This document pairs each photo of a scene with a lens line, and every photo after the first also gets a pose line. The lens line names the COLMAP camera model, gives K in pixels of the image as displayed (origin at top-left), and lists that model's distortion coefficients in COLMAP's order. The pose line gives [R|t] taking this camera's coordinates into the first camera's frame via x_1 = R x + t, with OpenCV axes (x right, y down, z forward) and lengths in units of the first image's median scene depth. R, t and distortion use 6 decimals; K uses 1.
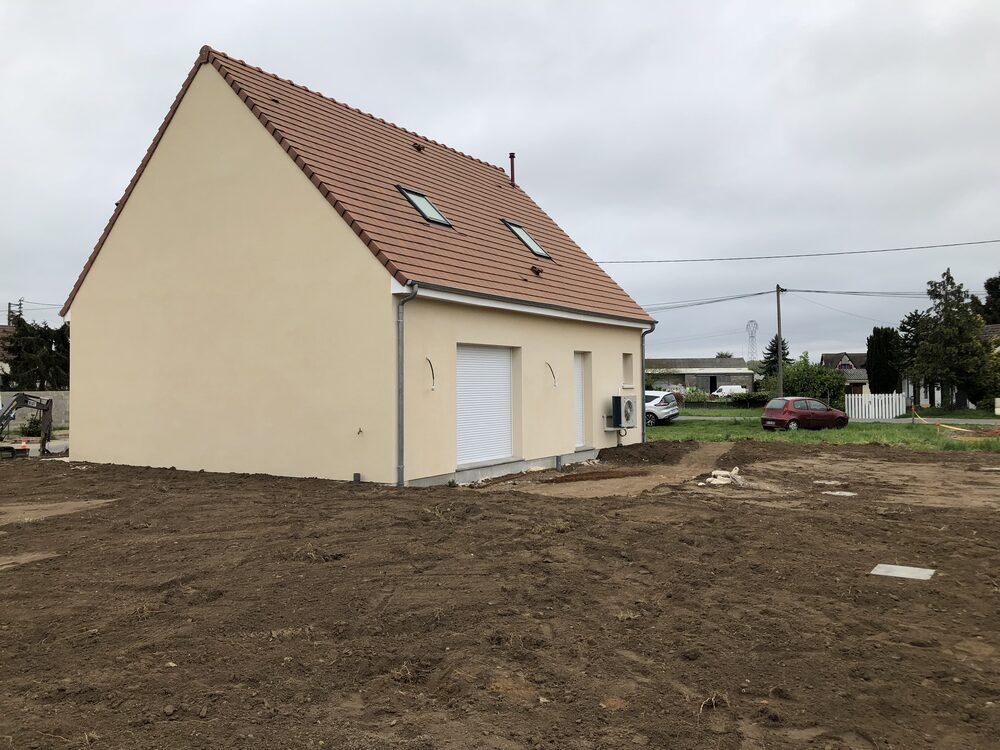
lens RADIAL K [[782.0, 0, 502.8], [0, 782.0, 372.8], [0, 0, 1]] dist [0.036785, -0.025680]
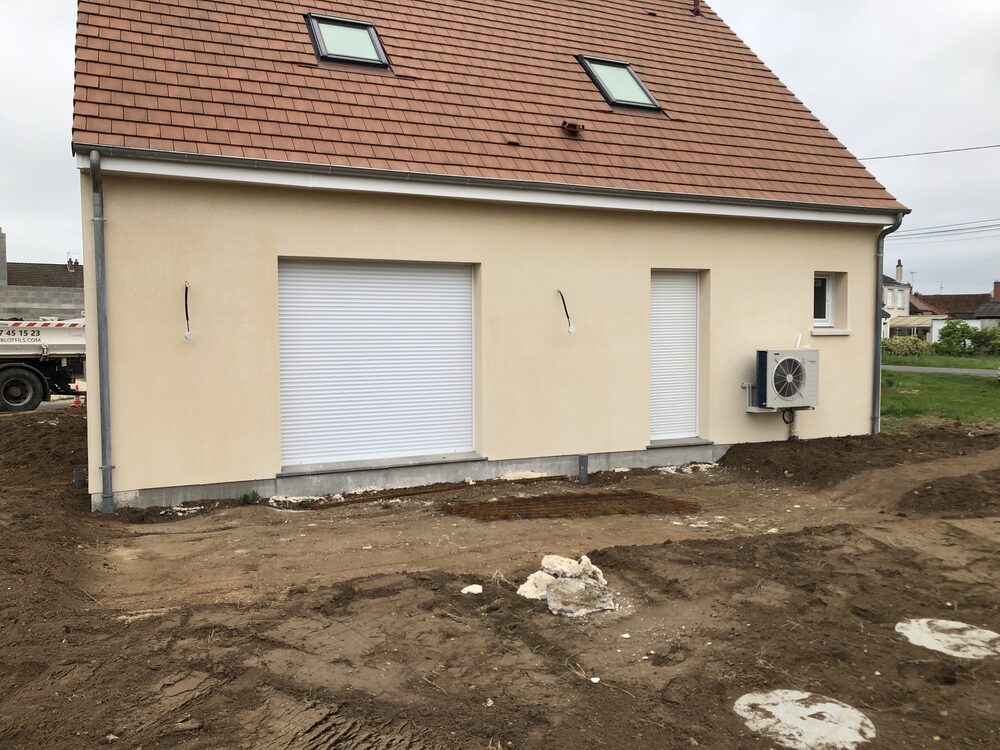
lens RADIAL K [[782.0, 0, 497.4], [0, 782.0, 378.6], [0, 0, 1]] dist [0.036785, -0.025680]
pose [[0.834896, 0.037430, -0.549134, 0.290549], [0.006514, 0.996943, 0.077858, 0.005442], [0.550369, -0.068580, 0.832100, 0.440229]]
